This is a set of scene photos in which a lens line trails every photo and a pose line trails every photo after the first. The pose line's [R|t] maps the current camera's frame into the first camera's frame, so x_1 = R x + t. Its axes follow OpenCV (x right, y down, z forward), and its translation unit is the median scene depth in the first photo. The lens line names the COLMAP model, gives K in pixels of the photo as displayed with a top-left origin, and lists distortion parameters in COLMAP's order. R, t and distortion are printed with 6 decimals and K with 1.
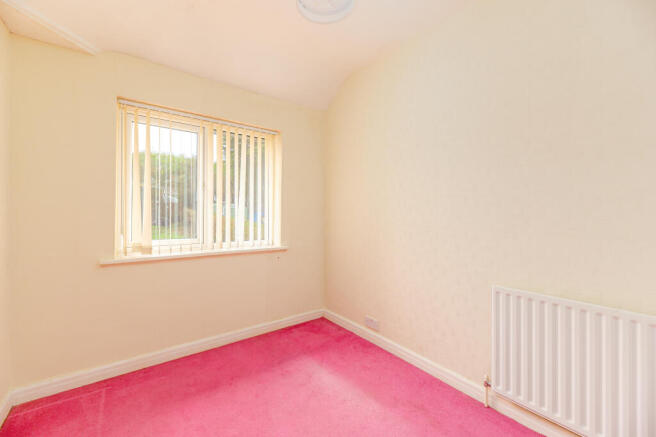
lens RADIAL K [[266.8, 0, 326.1], [0, 266.8, 211.3], [0, 0, 1]] dist [0.000947, 0.000380]
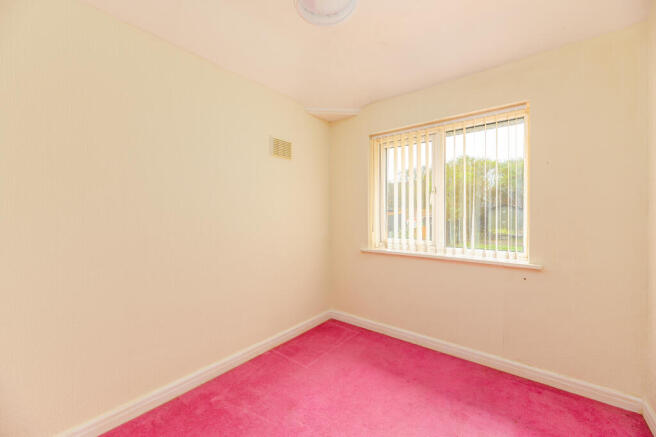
lens RADIAL K [[267.1, 0, 323.2], [0, 267.1, 217.5], [0, 0, 1]] dist [-0.000251, -0.000067]
pose [[0.223108, -0.000815, -0.974793, 0.508957], [0.006129, 0.999981, 0.000566, 0.006596], [0.974774, -0.006101, 0.223109, 0.394238]]
